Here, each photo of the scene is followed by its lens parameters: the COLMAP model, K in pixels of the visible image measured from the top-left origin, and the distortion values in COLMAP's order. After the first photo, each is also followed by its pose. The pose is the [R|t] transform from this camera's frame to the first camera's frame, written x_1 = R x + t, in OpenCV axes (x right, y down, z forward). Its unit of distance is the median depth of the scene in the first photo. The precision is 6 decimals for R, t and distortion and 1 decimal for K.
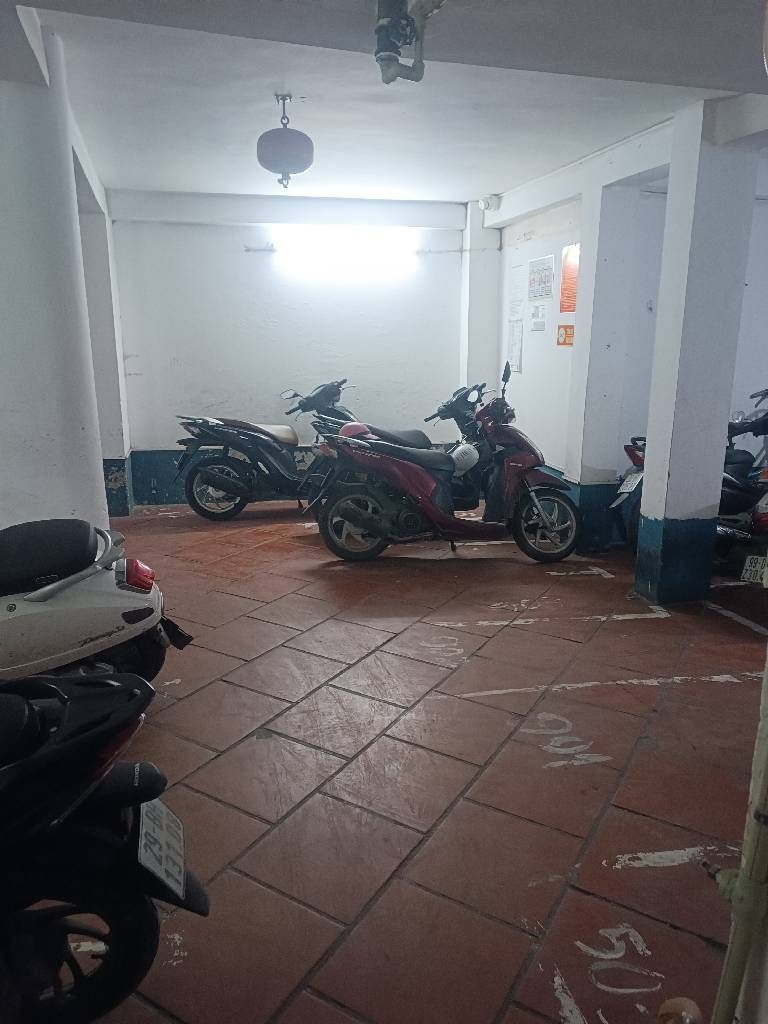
lens RADIAL K [[741.1, 0, 384.0], [0, 741.1, 512.0], [0, 0, 1]] dist [0.029798, -0.001125]
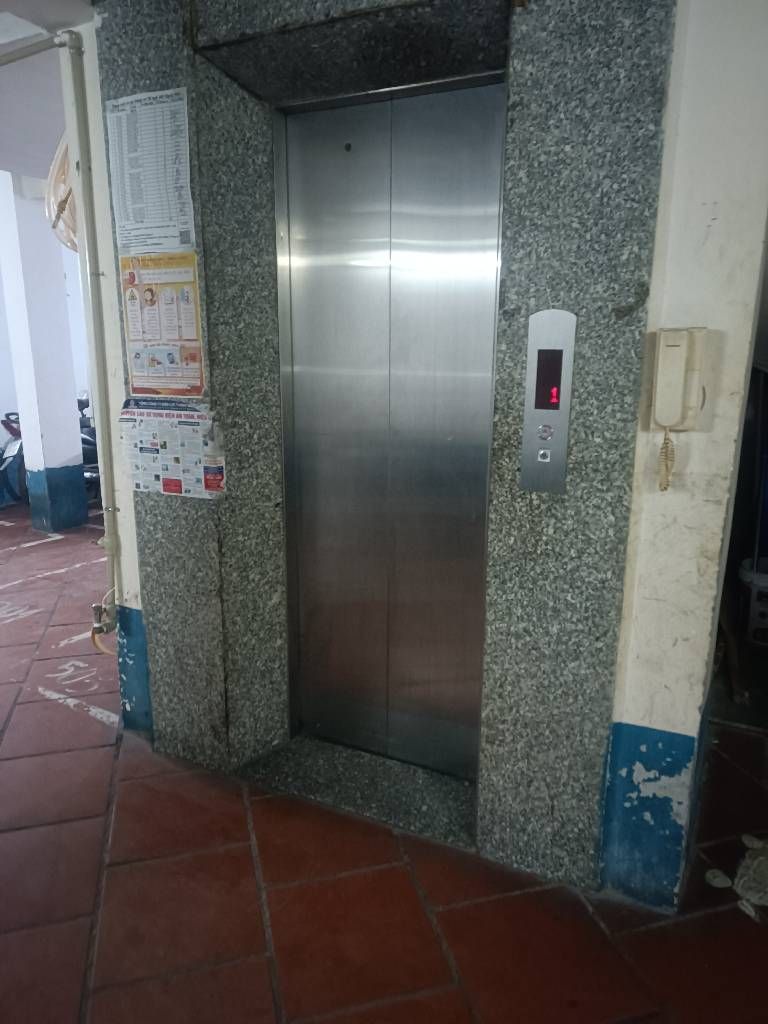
lens RADIAL K [[741.1, 0, 384.0], [0, 741.1, 512.0], [0, 0, 1]] dist [0.029798, -0.001125]
pose [[0.685068, -0.170108, 0.708339, -0.174383], [0.169703, 0.982868, 0.071909, 0.091819], [-0.708437, 0.070944, 0.702200, -0.381473]]
